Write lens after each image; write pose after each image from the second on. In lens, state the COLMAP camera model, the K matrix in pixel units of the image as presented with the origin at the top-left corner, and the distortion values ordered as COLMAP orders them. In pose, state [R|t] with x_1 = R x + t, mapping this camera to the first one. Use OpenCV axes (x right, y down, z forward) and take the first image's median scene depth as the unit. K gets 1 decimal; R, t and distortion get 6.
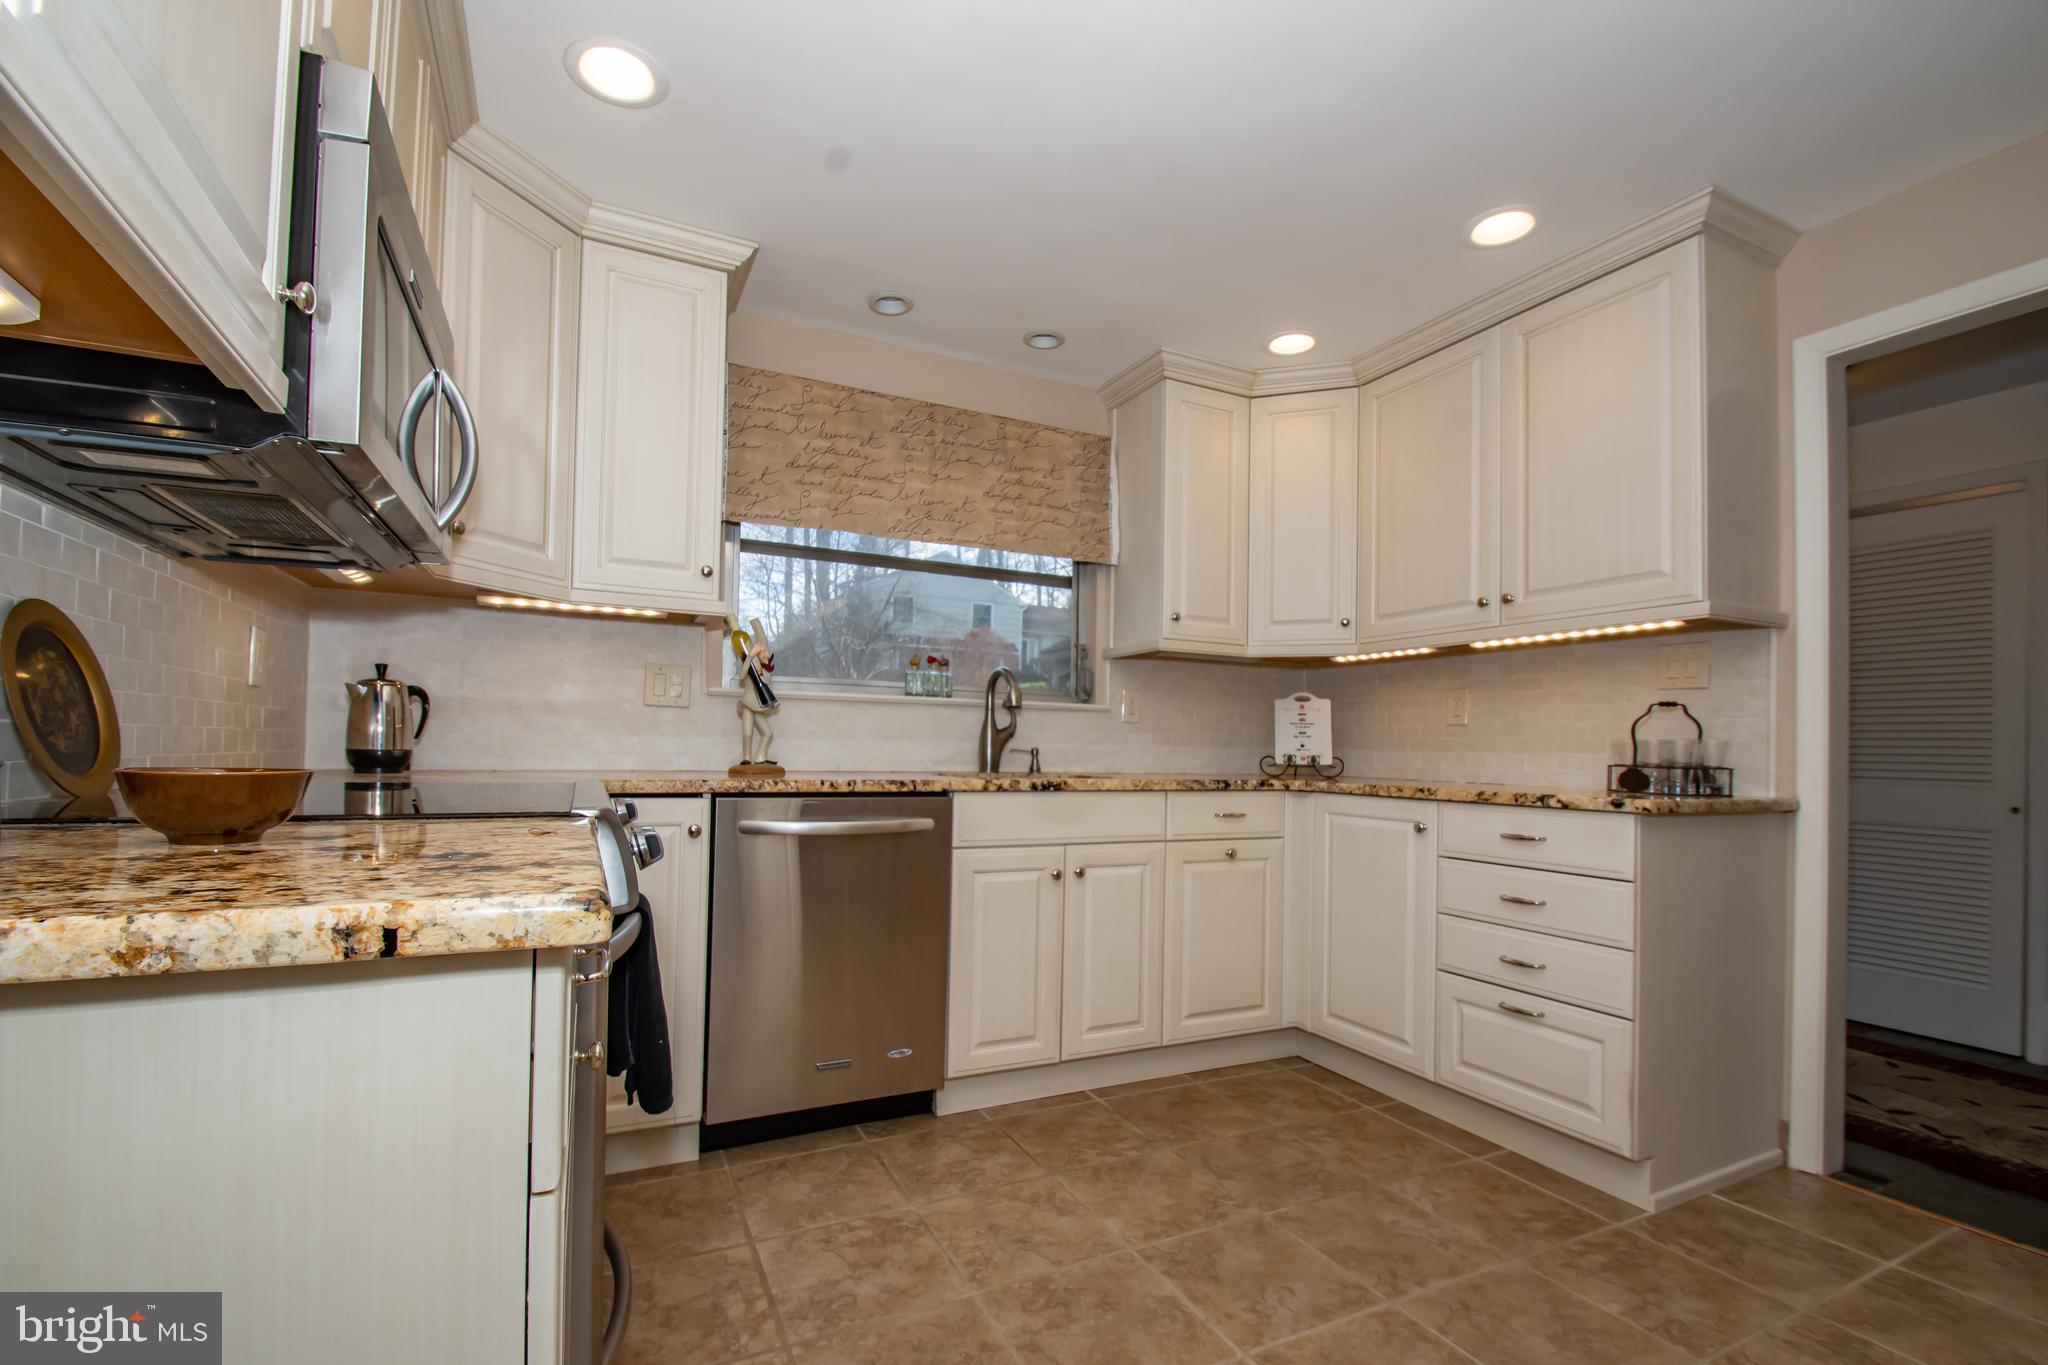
lens RADIAL K [[900.3, 0, 1008.3], [0, 900.3, 733.3], [0, 0, 1]] dist [0.002024, -0.005738]
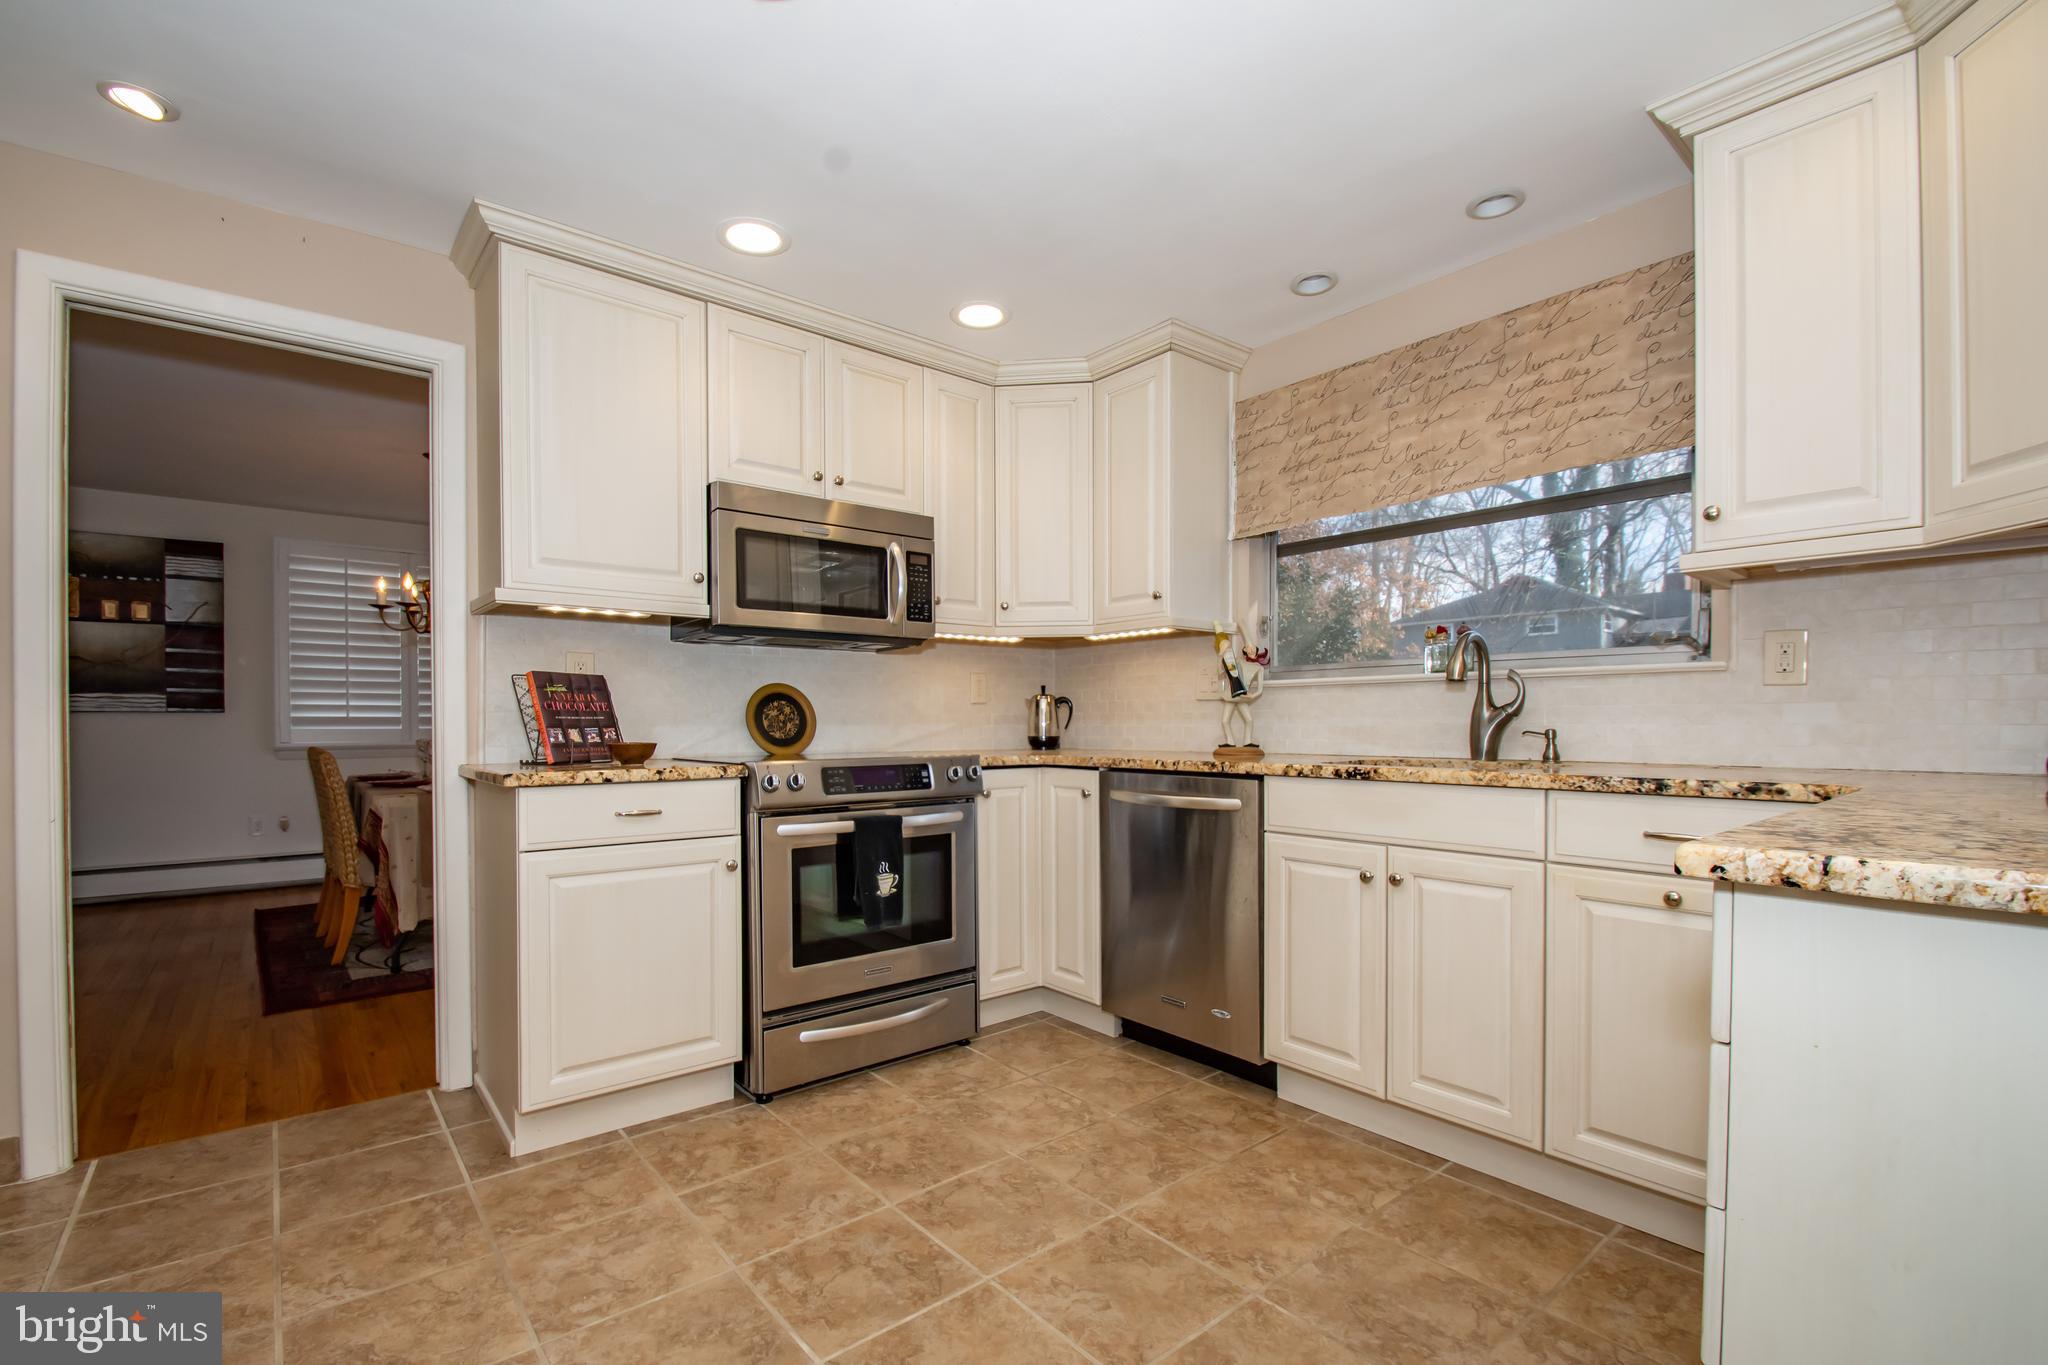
lens RADIAL K [[900.3, 0, 1006.6], [0, 900.3, 732.0], [0, 0, 1]] dist [0.002024, -0.005738]
pose [[0.232799, -0.008697, -0.972486, 0.796856], [0.023339, 0.999722, -0.003353, 0.012510], [0.972245, -0.021917, 0.232937, 0.458069]]
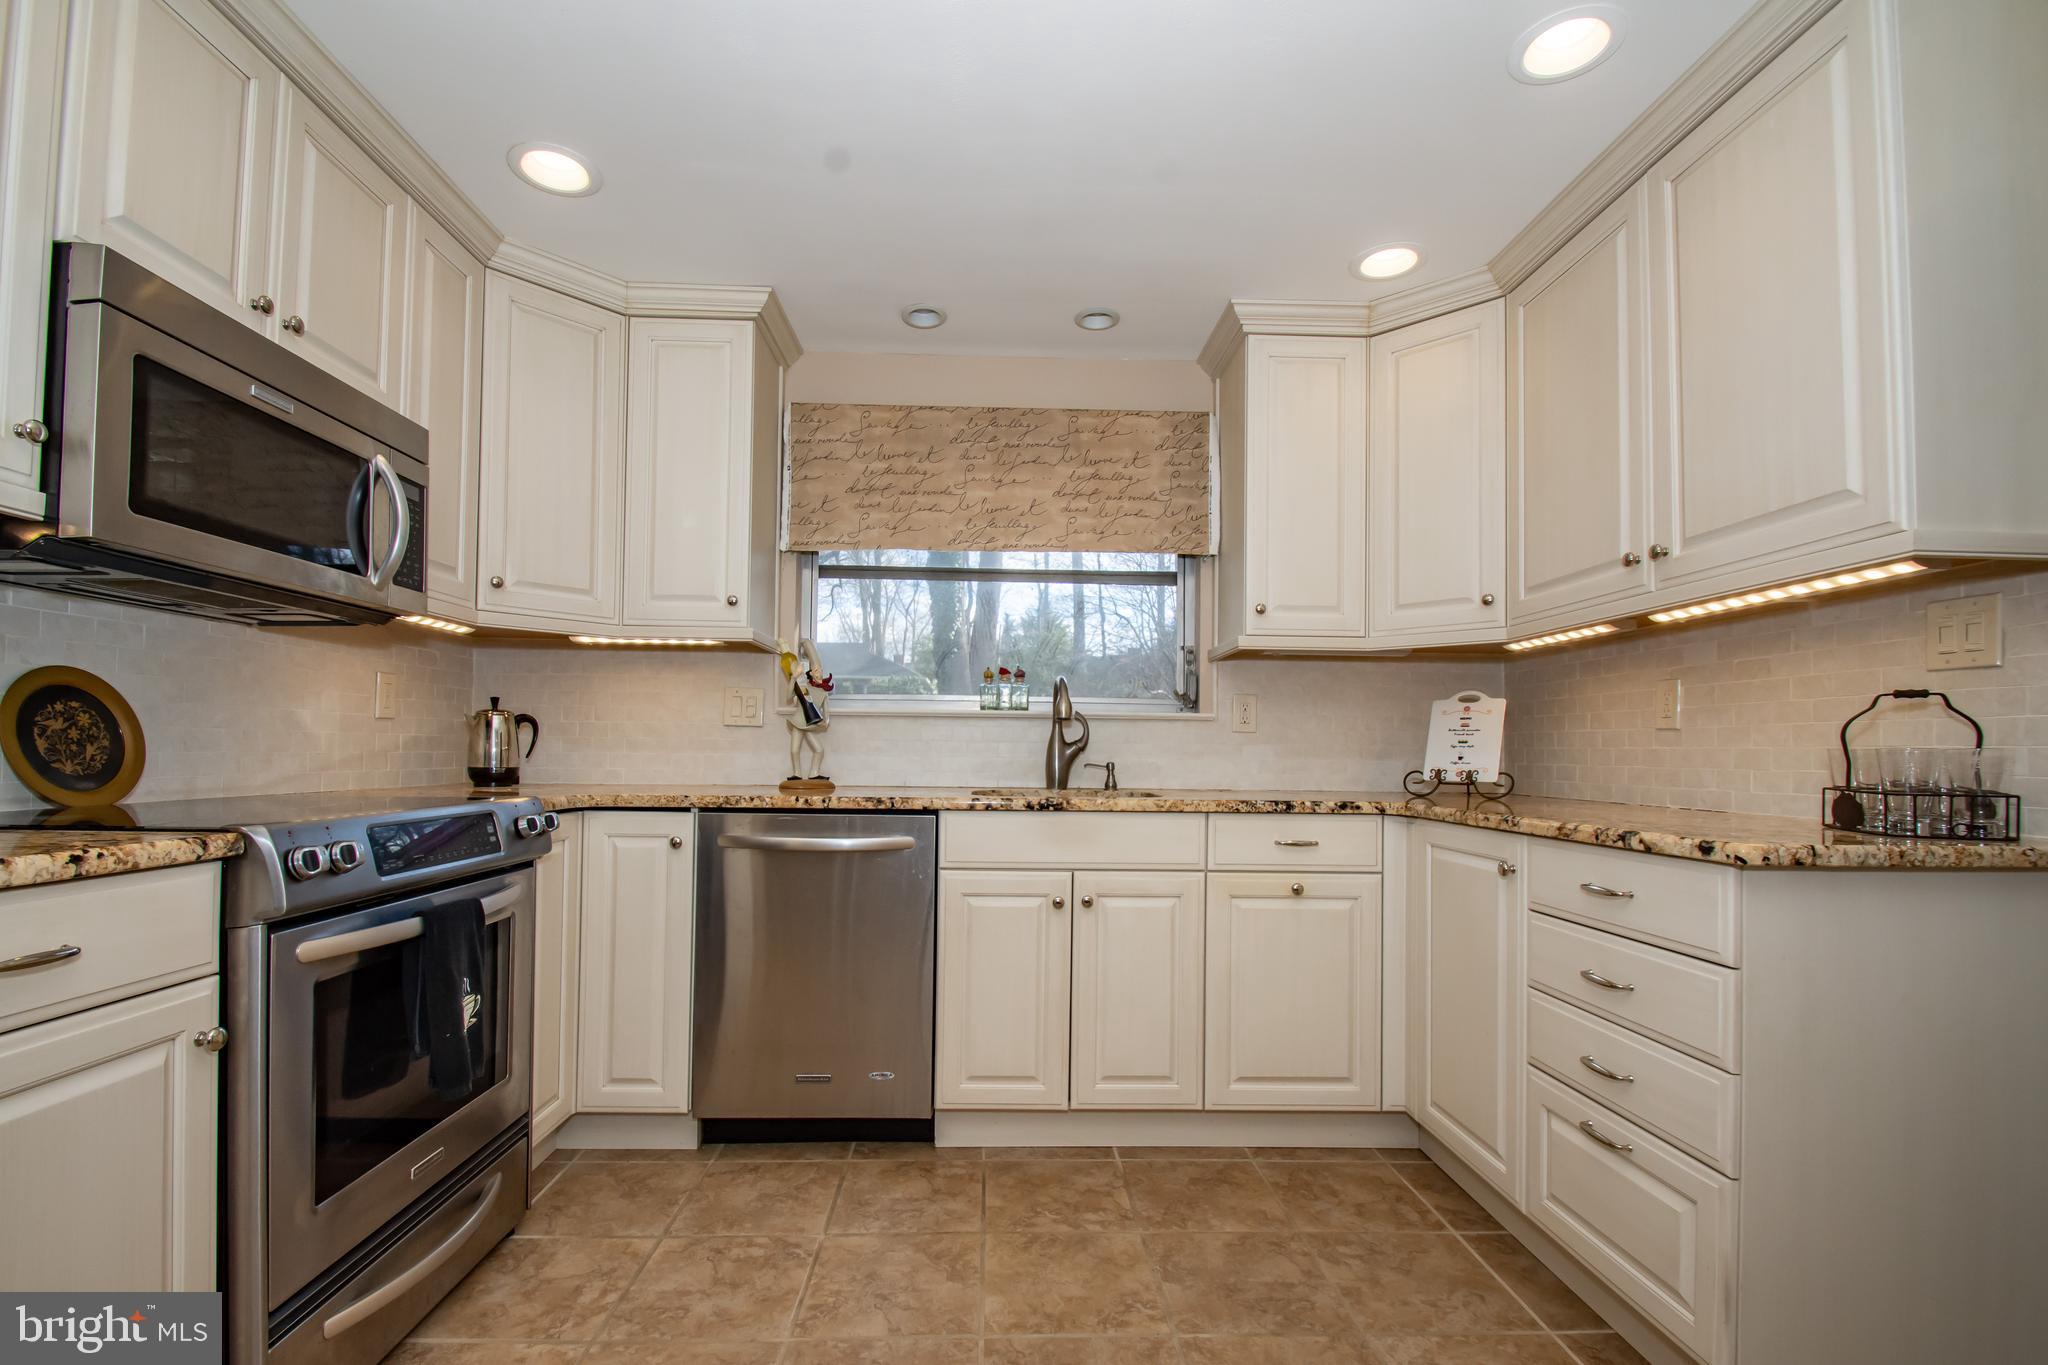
lens RADIAL K [[900.3, 0, 1010.0], [0, 900.3, 733.6], [0, 0, 1]] dist [0.002024, -0.005738]
pose [[0.913033, -0.015947, -0.407574, 0.375824], [0.011626, 0.999847, -0.013076, -0.002917], [0.407720, 0.007200, 0.913079, 0.144205]]
